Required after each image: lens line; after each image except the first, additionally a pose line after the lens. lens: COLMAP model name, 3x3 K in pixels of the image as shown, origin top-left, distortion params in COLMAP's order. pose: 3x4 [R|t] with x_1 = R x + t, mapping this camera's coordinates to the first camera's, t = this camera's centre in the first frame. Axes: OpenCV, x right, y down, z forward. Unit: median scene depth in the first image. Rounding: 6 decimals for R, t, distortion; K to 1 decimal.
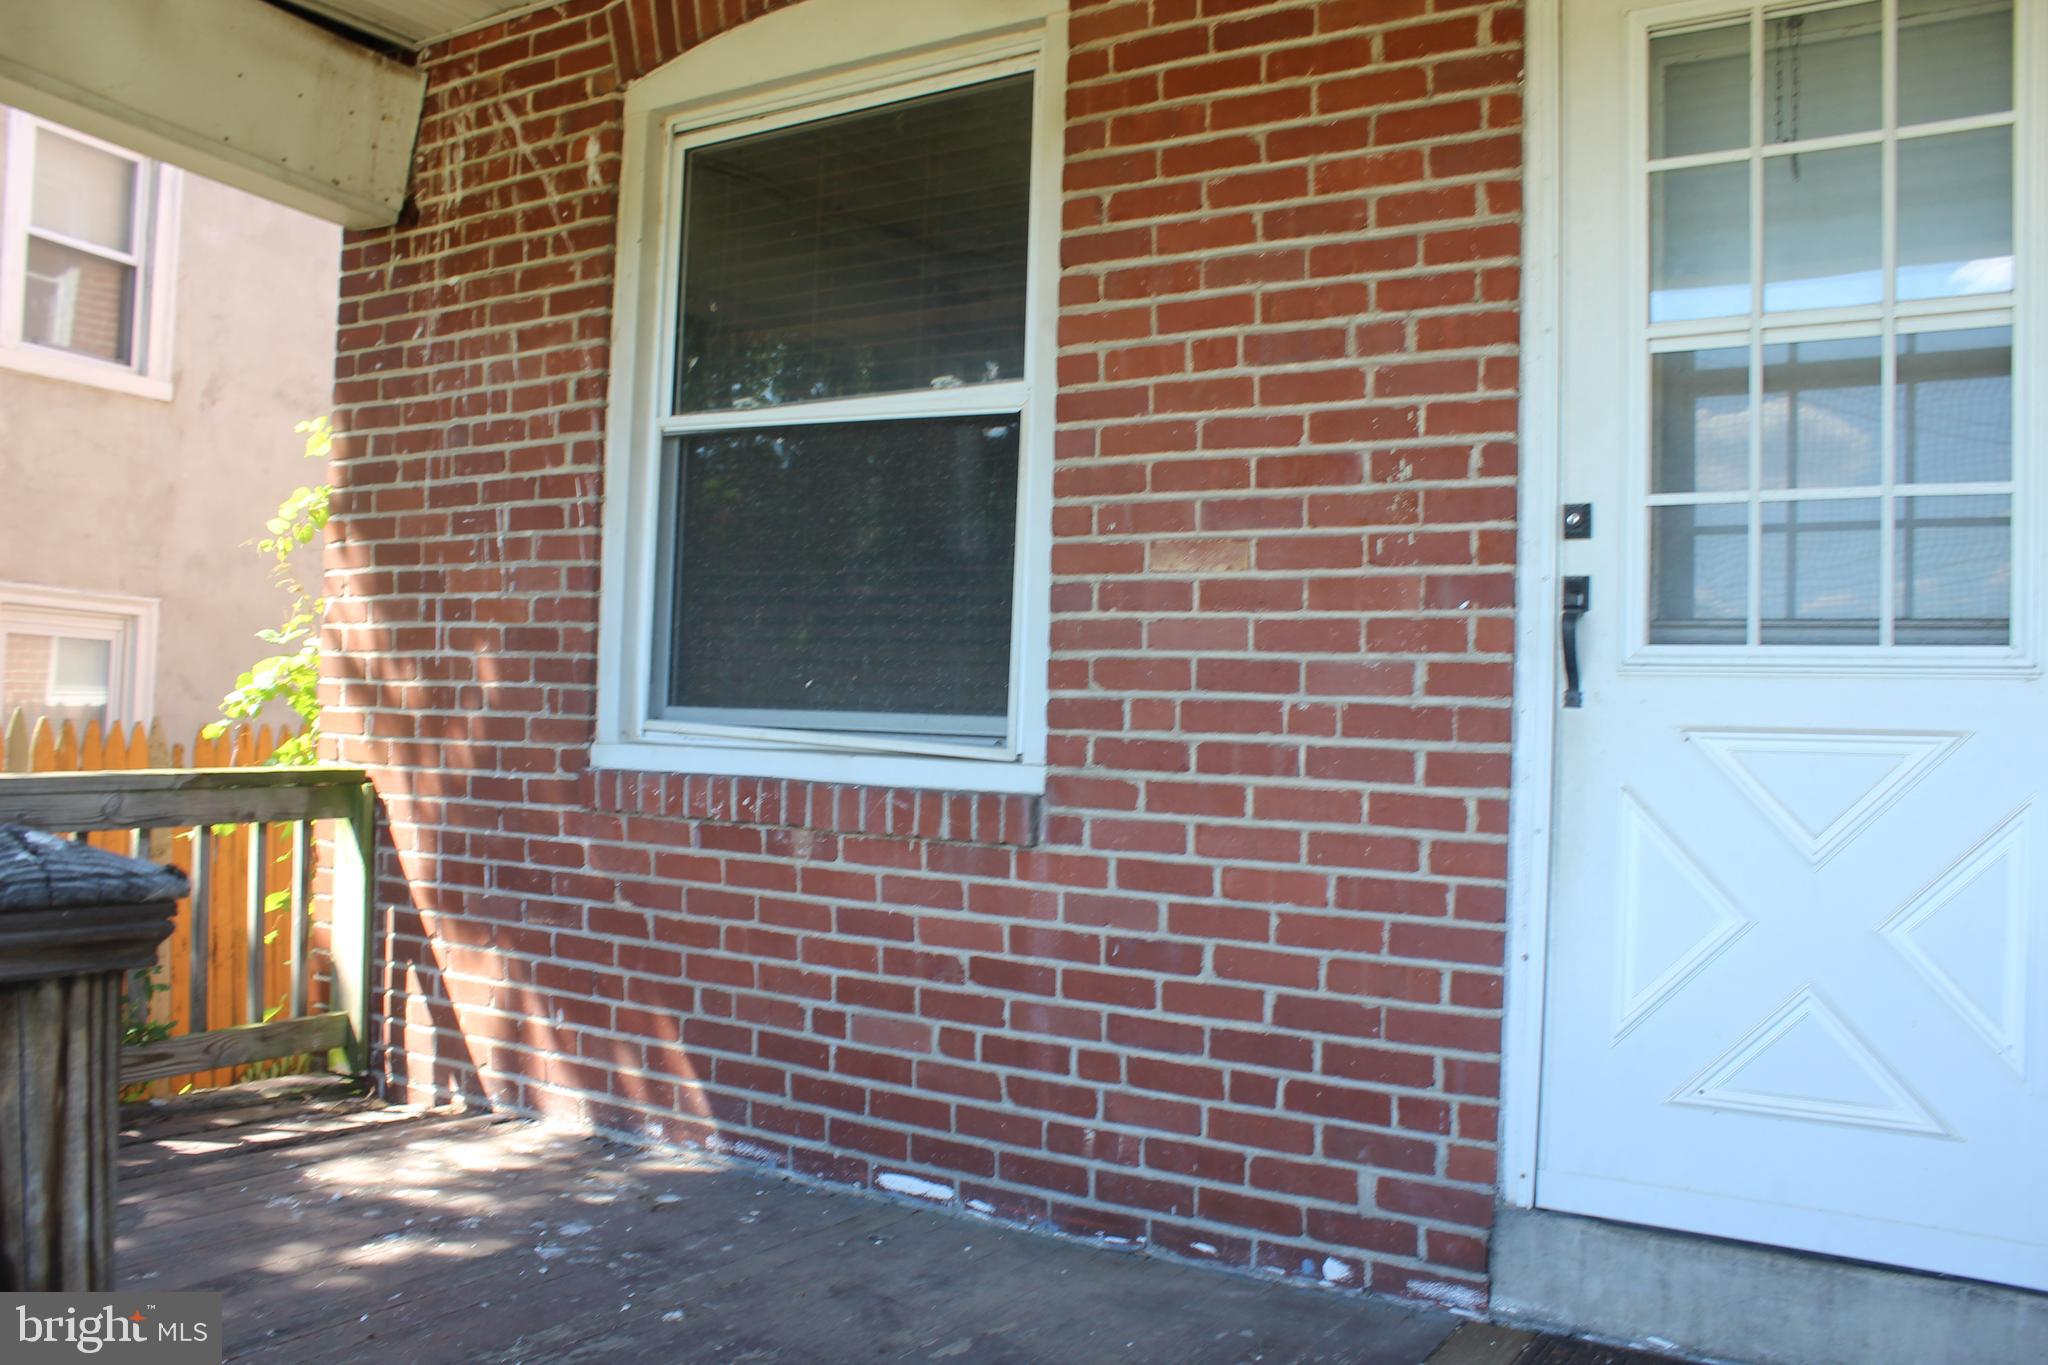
lens RADIAL K [[1688.2, 0, 1024.0], [0, 1688.2, 682.5], [0, 0, 1]] dist [-0.169381, 0.144770]
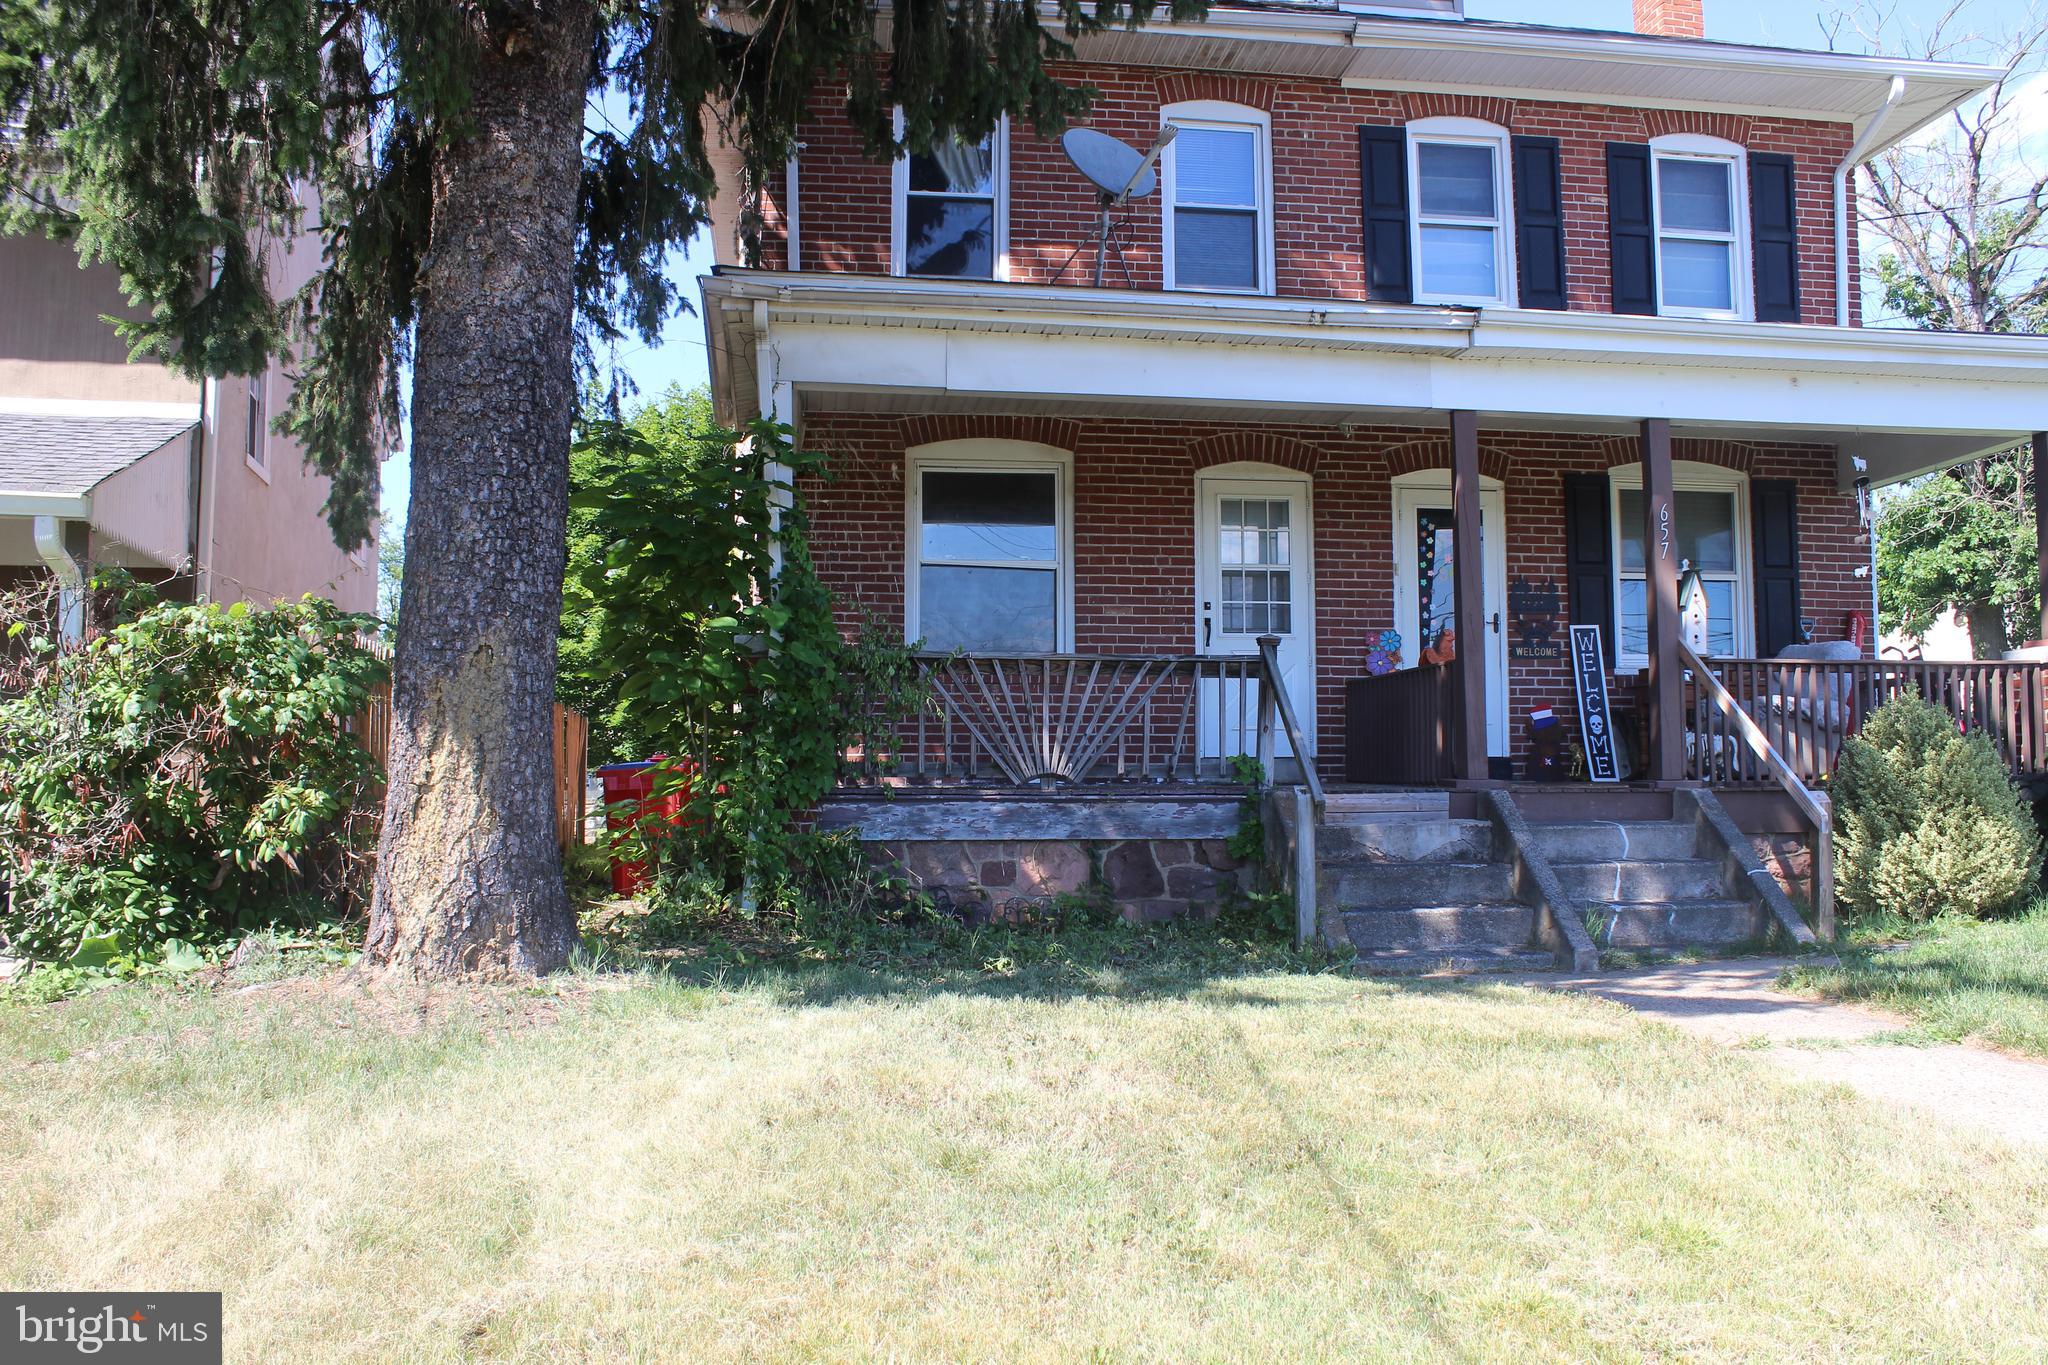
lens RADIAL K [[1688.2, 0, 1024.0], [0, 1688.2, 682.5], [0, 0, 1]] dist [-0.169381, 0.144770]
pose [[0.770127, 0.007720, 0.637844, -2.076157], [0.011602, 0.999592, -0.026107, 0.157784], [-0.637785, 0.027506, 0.769723, -1.545461]]
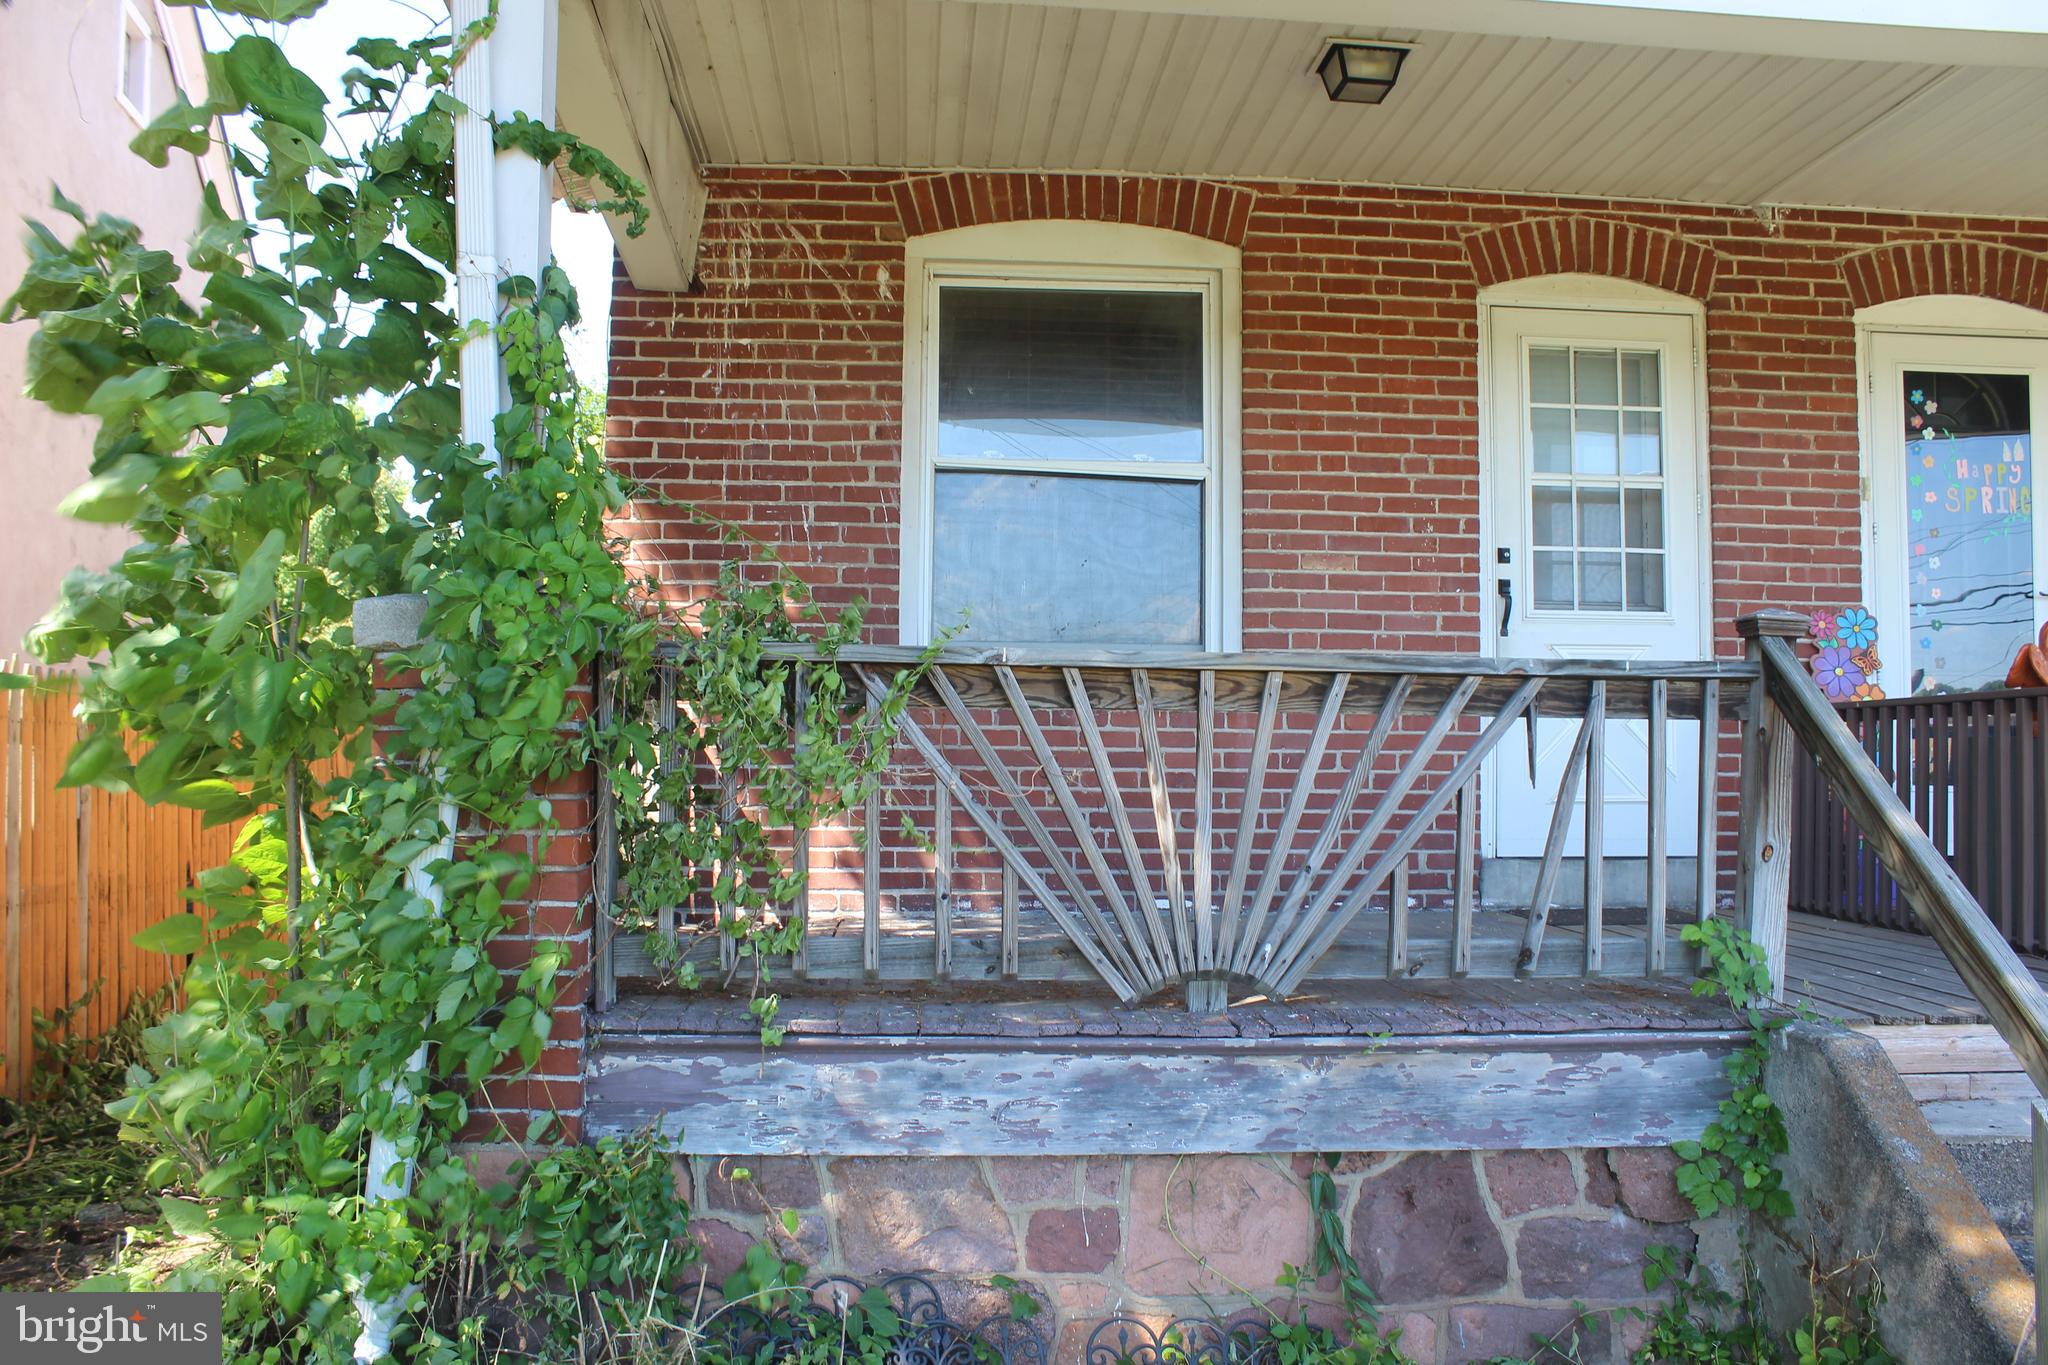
lens RADIAL K [[1688.2, 0, 1024.0], [0, 1688.2, 682.5], [0, 0, 1]] dist [-0.169381, 0.144770]
pose [[0.807547, 0.009097, 0.589733, -1.077440], [0.001829, 0.999838, -0.017929, 0.081863], [-0.589801, 0.015557, 0.807399, -0.323033]]
